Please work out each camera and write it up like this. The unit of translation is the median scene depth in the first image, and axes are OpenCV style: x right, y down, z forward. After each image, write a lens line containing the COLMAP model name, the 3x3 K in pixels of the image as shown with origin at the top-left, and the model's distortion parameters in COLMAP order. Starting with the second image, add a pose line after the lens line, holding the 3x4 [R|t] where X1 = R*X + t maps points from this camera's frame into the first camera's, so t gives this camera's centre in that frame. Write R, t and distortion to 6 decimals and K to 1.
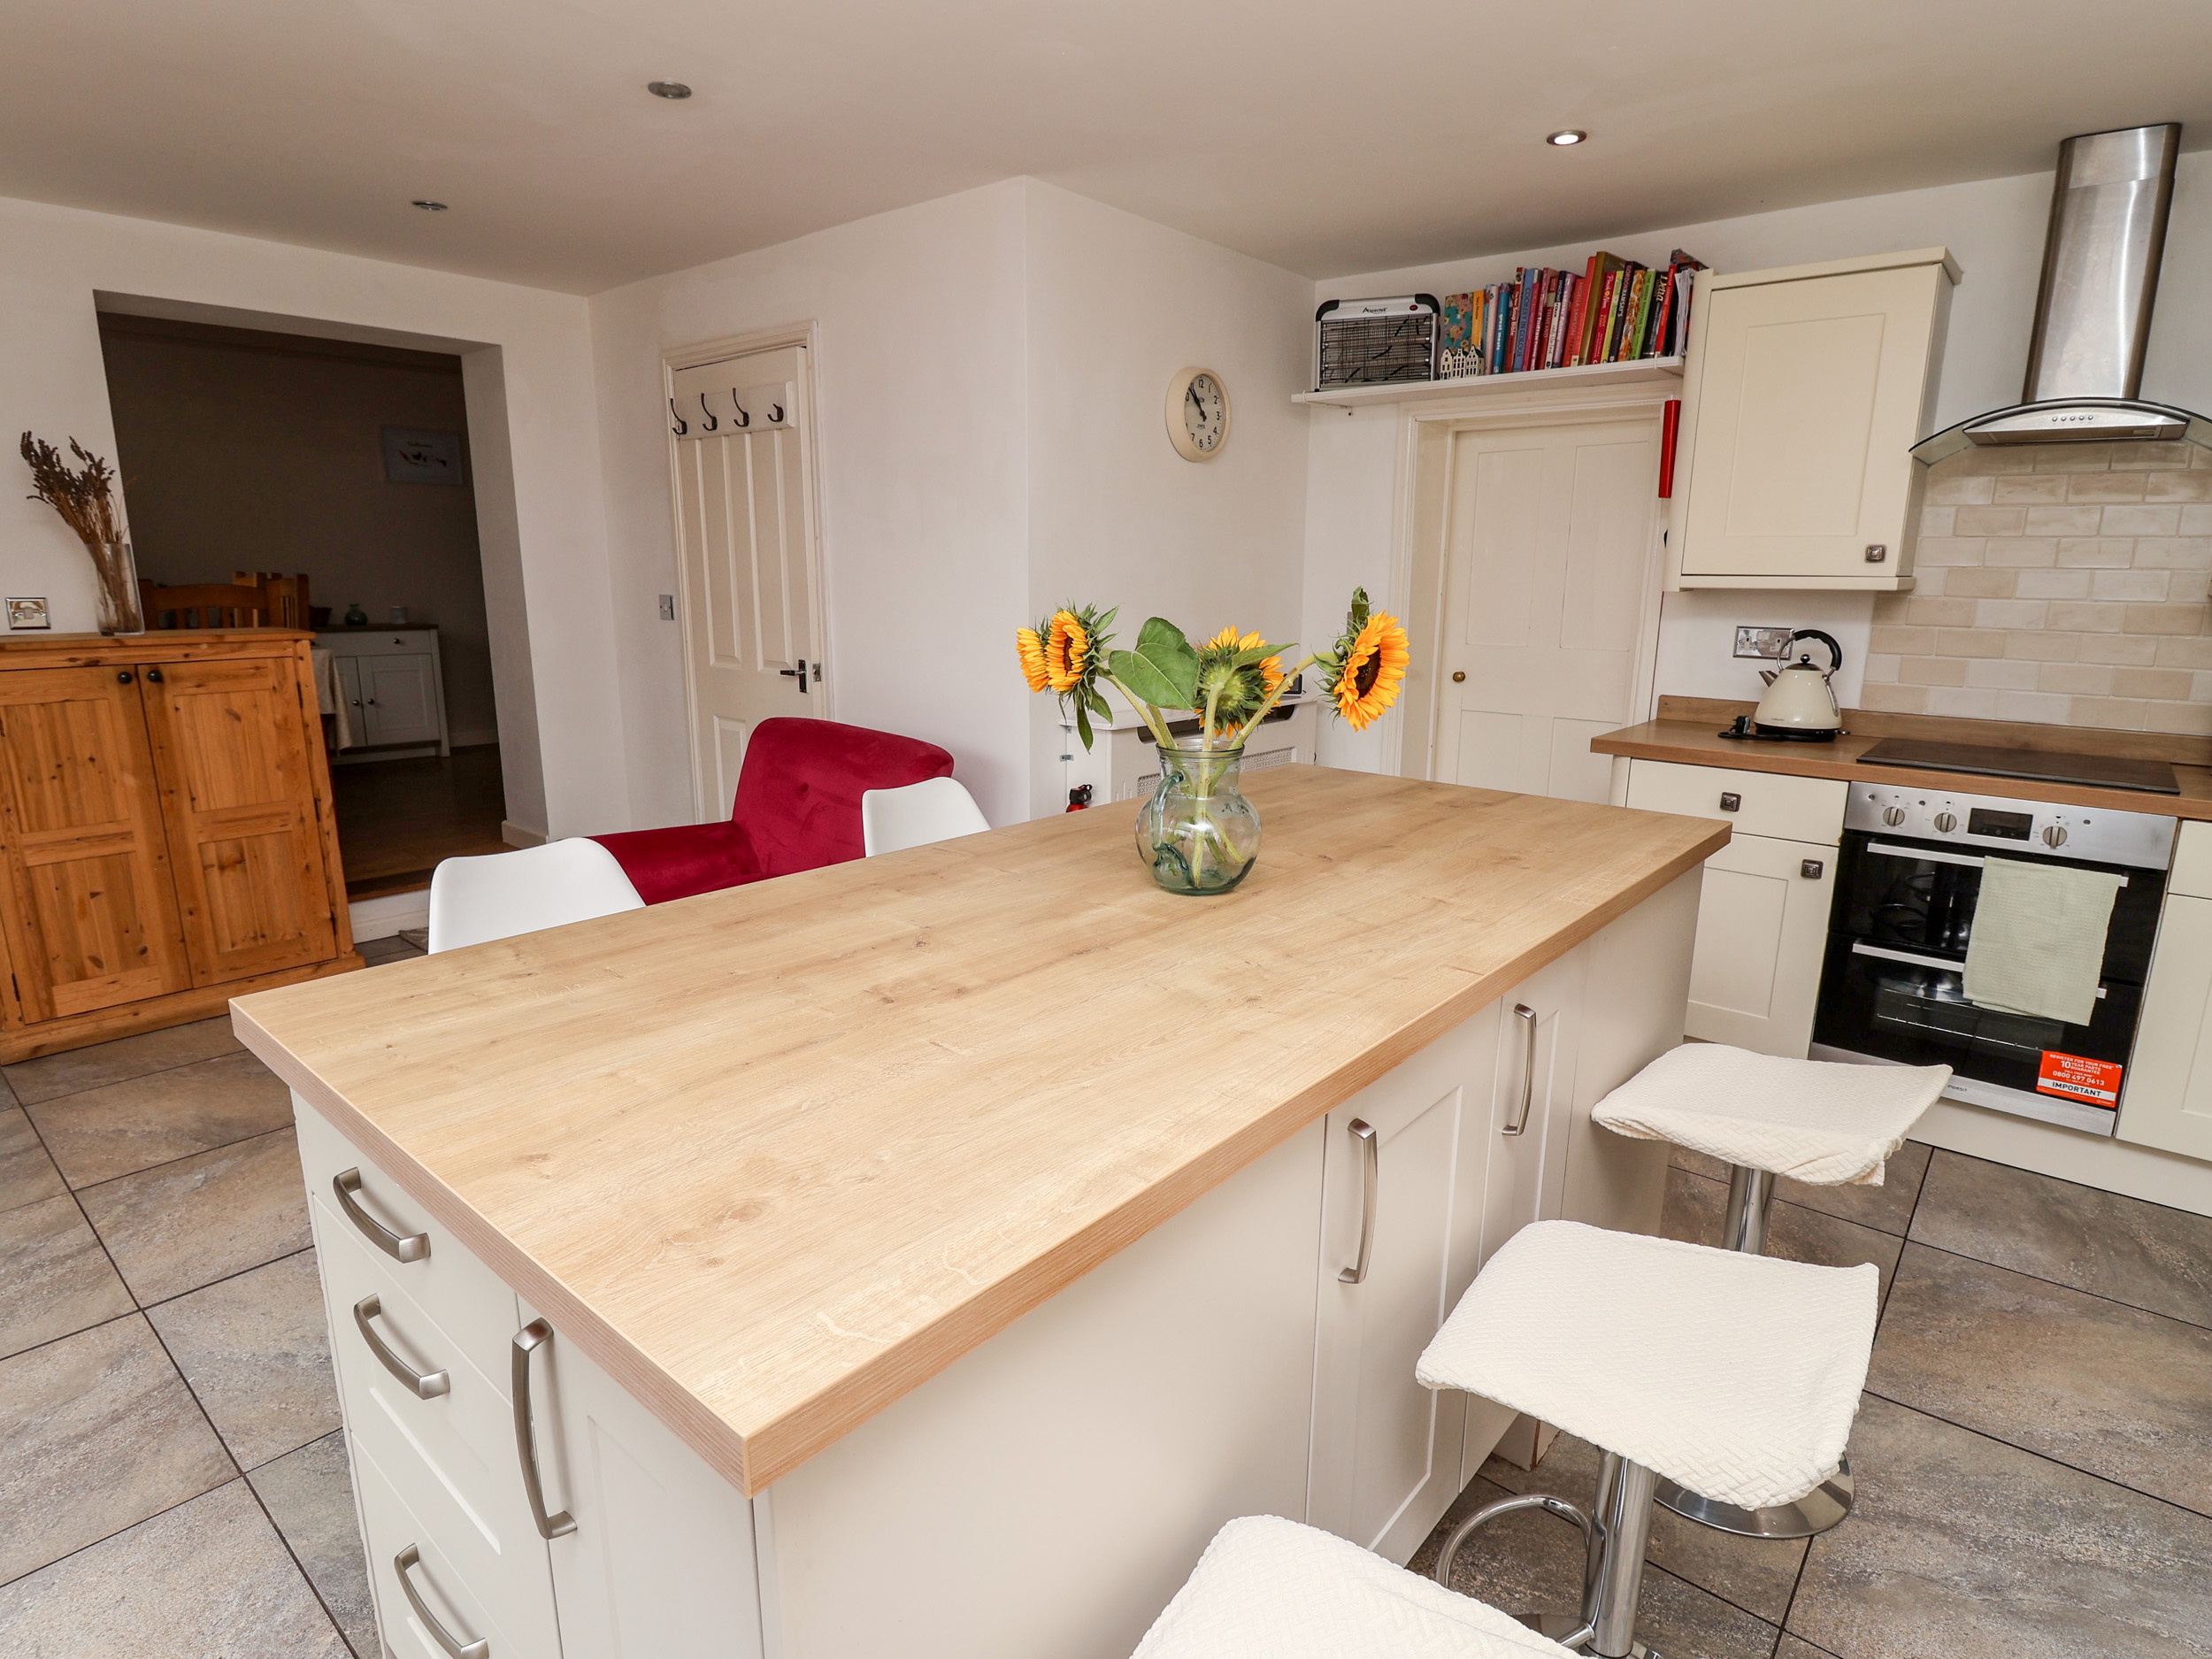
lens RADIAL K [[1160.5, 0, 1143.6], [0, 1160.5, 834.9], [0, 0, 1]] dist [-0.004764, -0.004882]
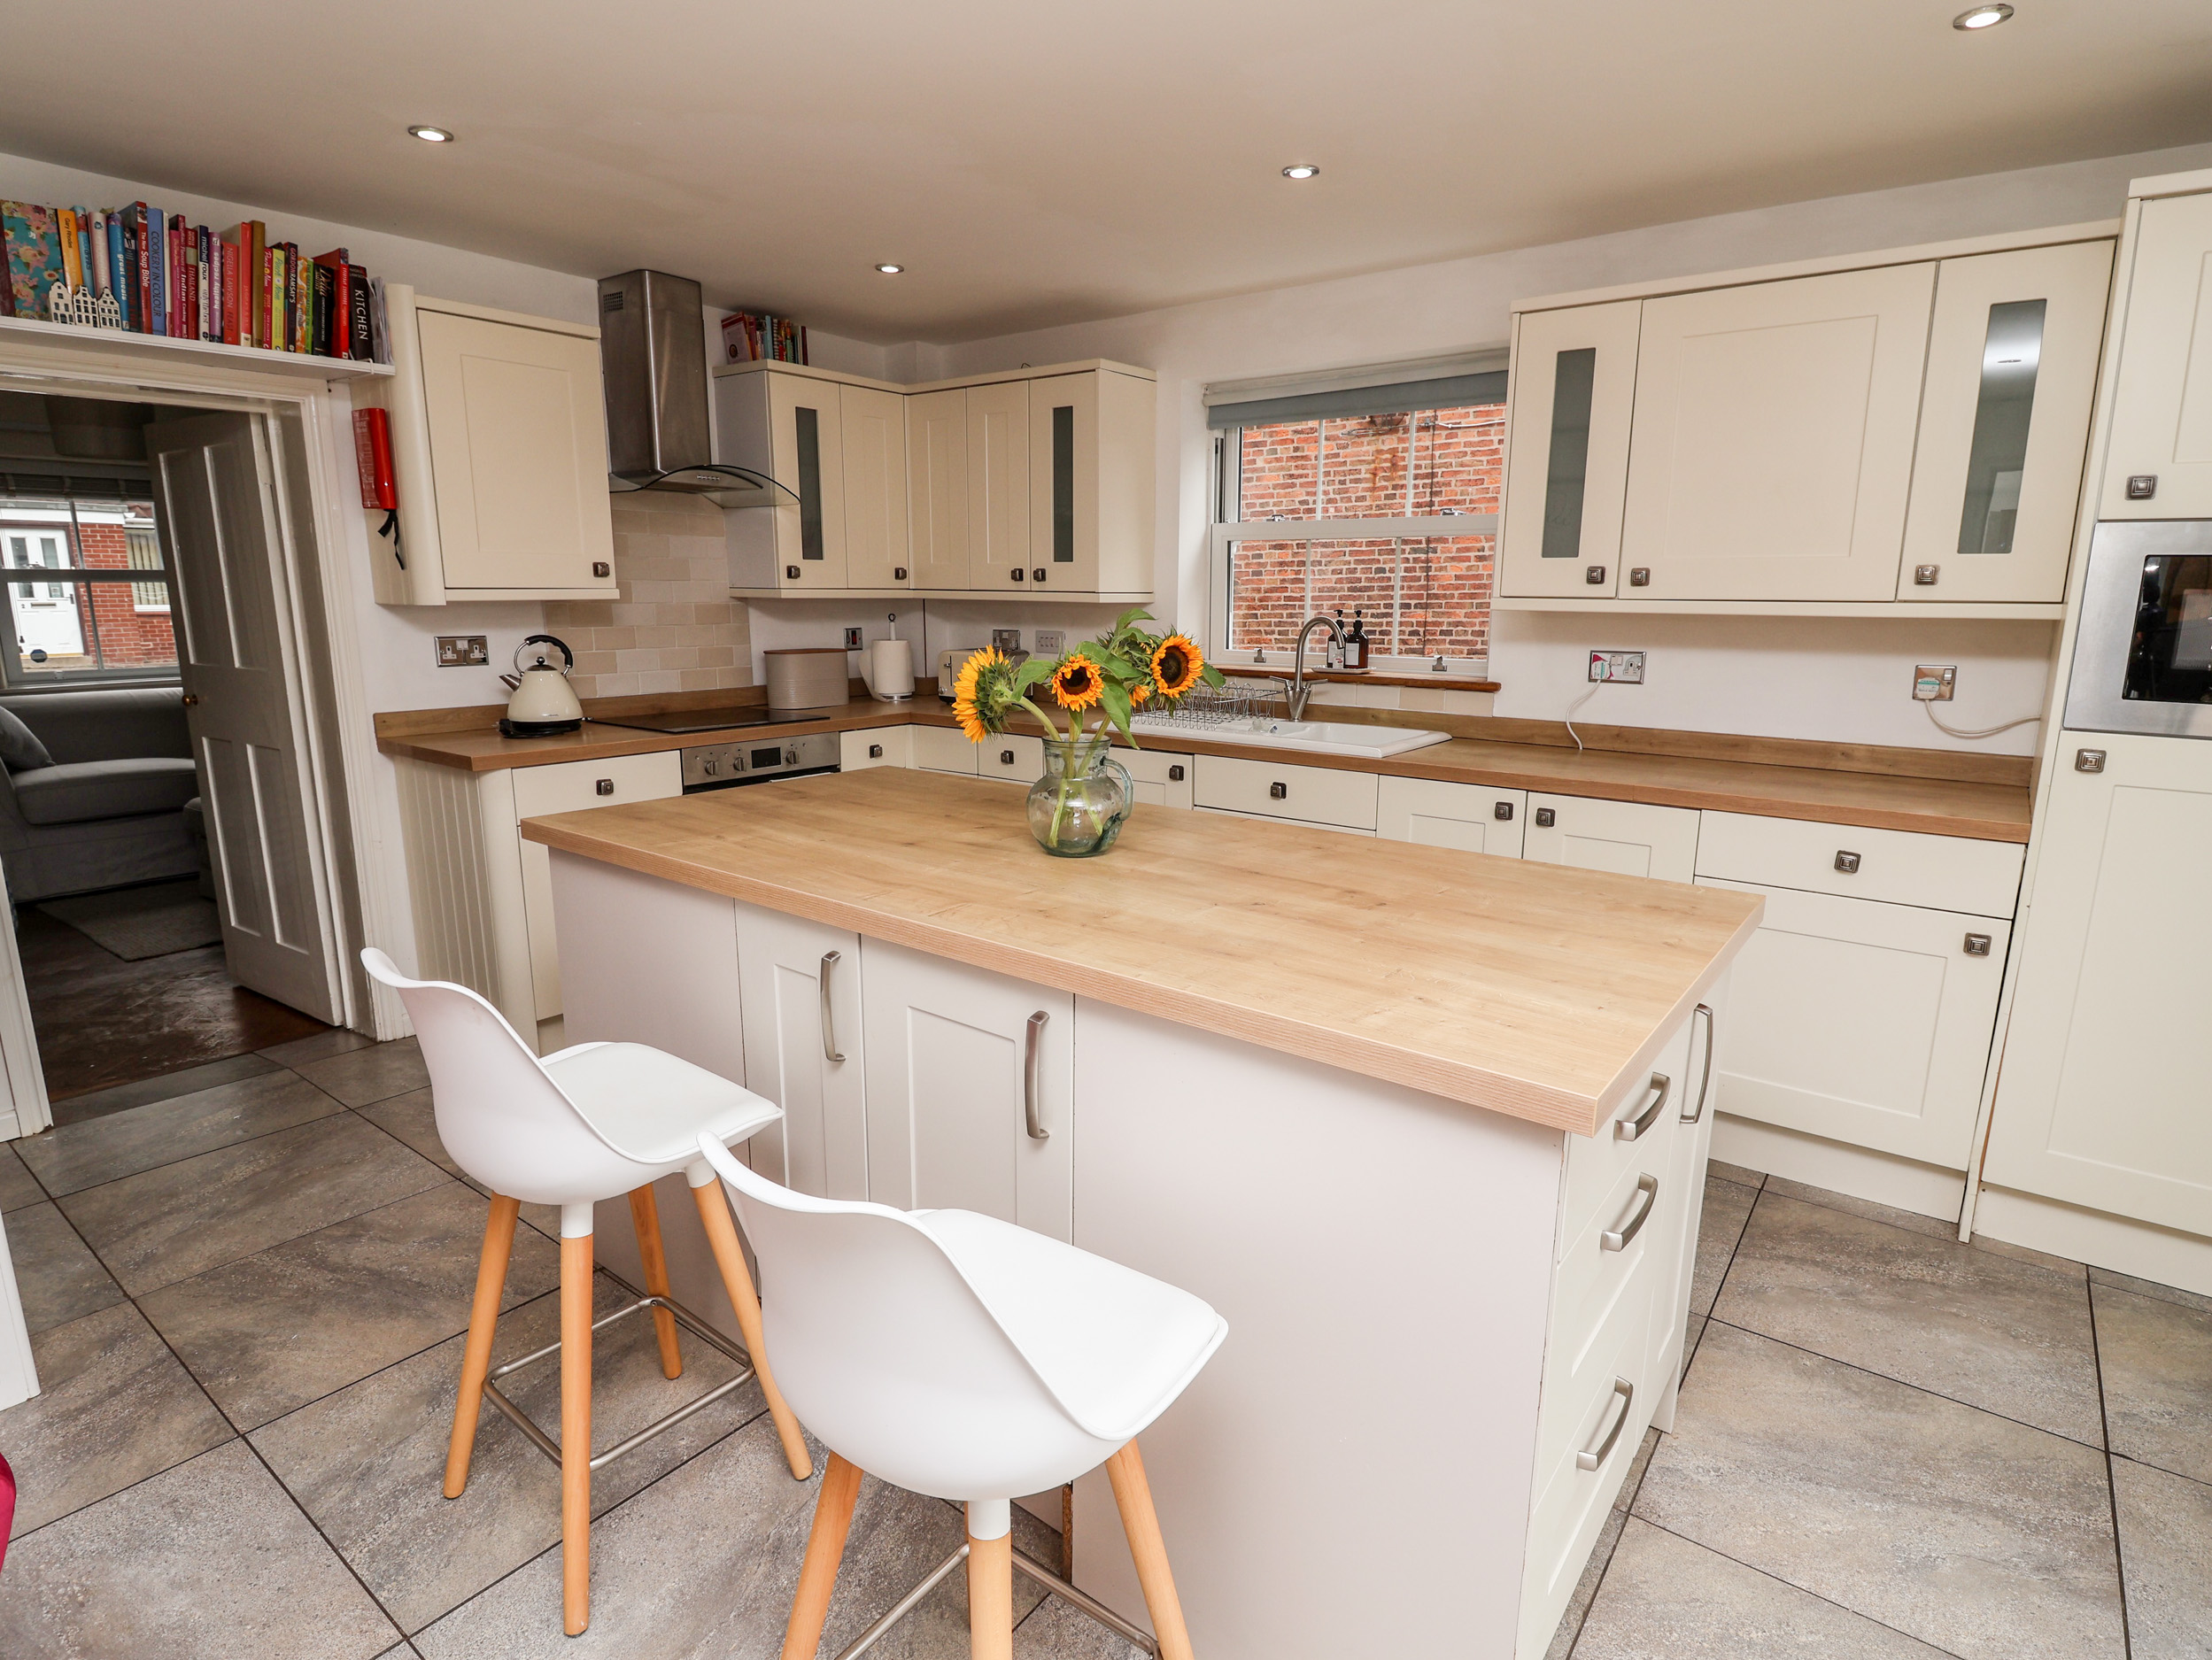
lens RADIAL K [[1160.4, 0, 1105.0], [0, 1160.4, 822.4], [0, 0, 1]] dist [-0.004764, -0.004882]
pose [[-0.029381, -0.211145, 0.977013, -0.637656], [0.216121, 0.952973, 0.212449, -0.133222], [-0.975924, 0.217396, 0.017633, 0.516244]]
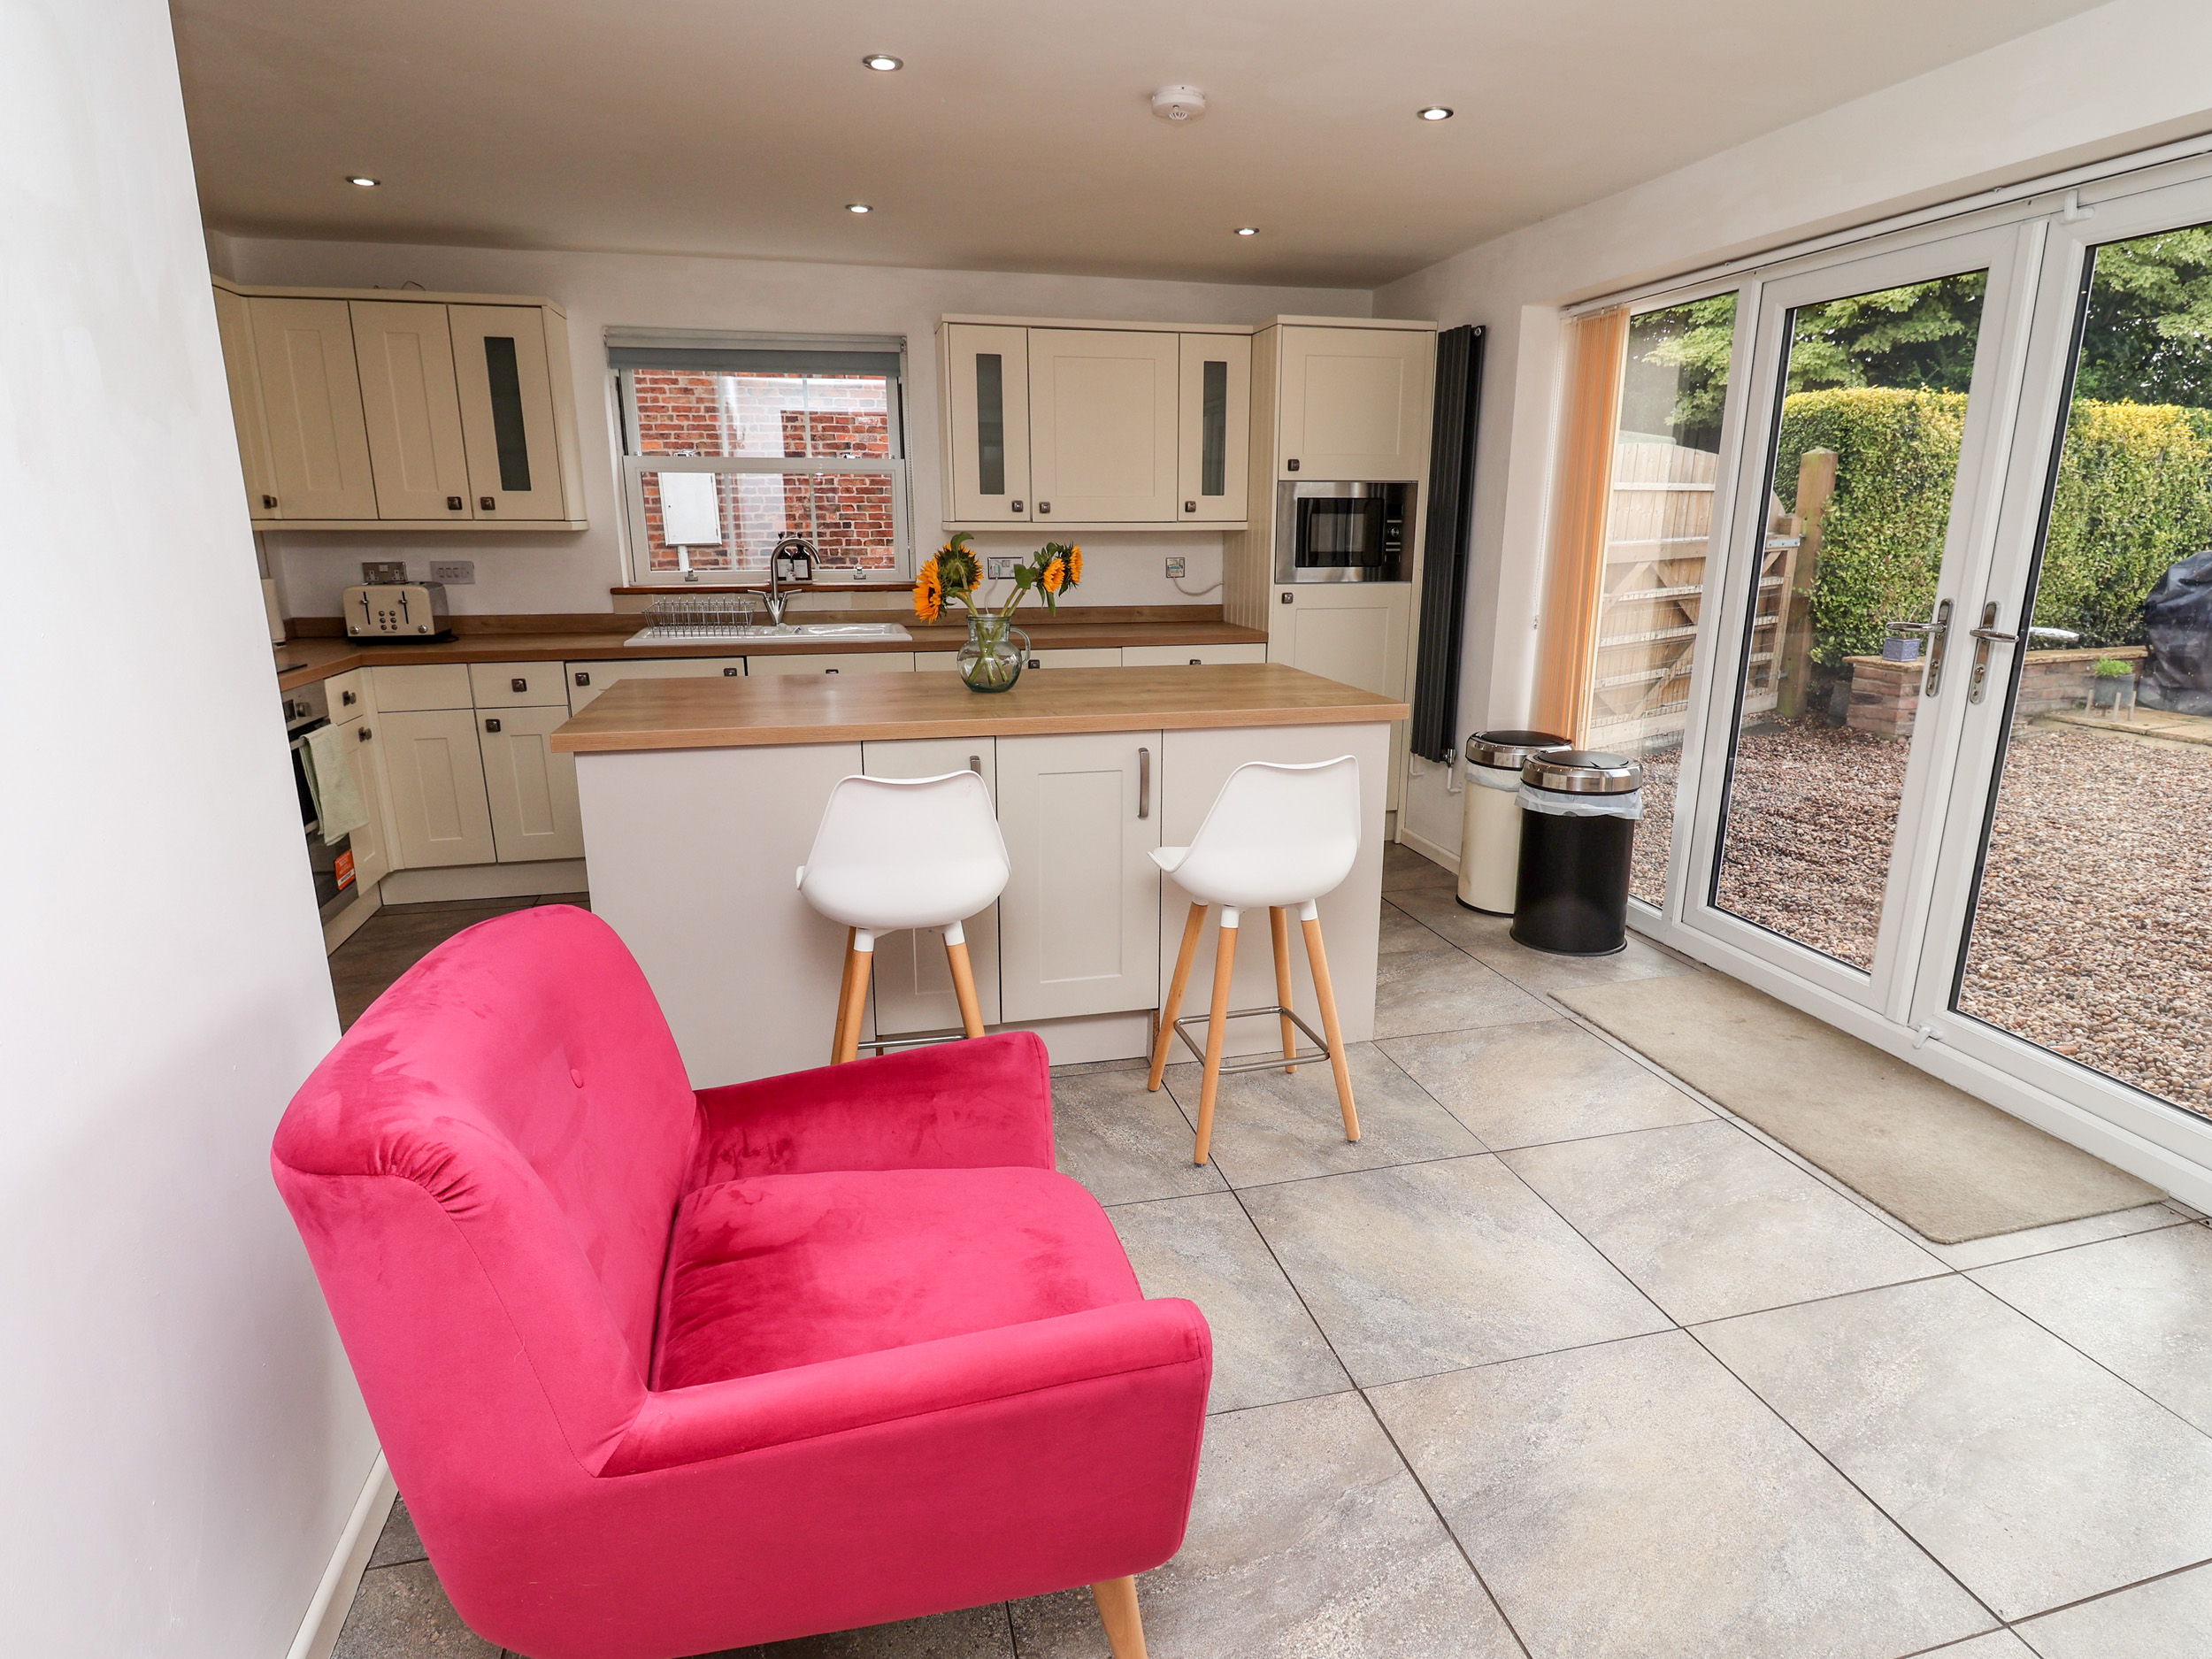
lens RADIAL K [[1160.5, 0, 1115.7], [0, 1160.5, 818.9], [0, 0, 1]] dist [-0.004764, -0.004882]
pose [[-0.794527, -0.170641, 0.582760, -0.675391], [0.121865, 0.895369, 0.428326, -0.254283], [-0.594875, 0.411334, -0.690600, 1.020511]]
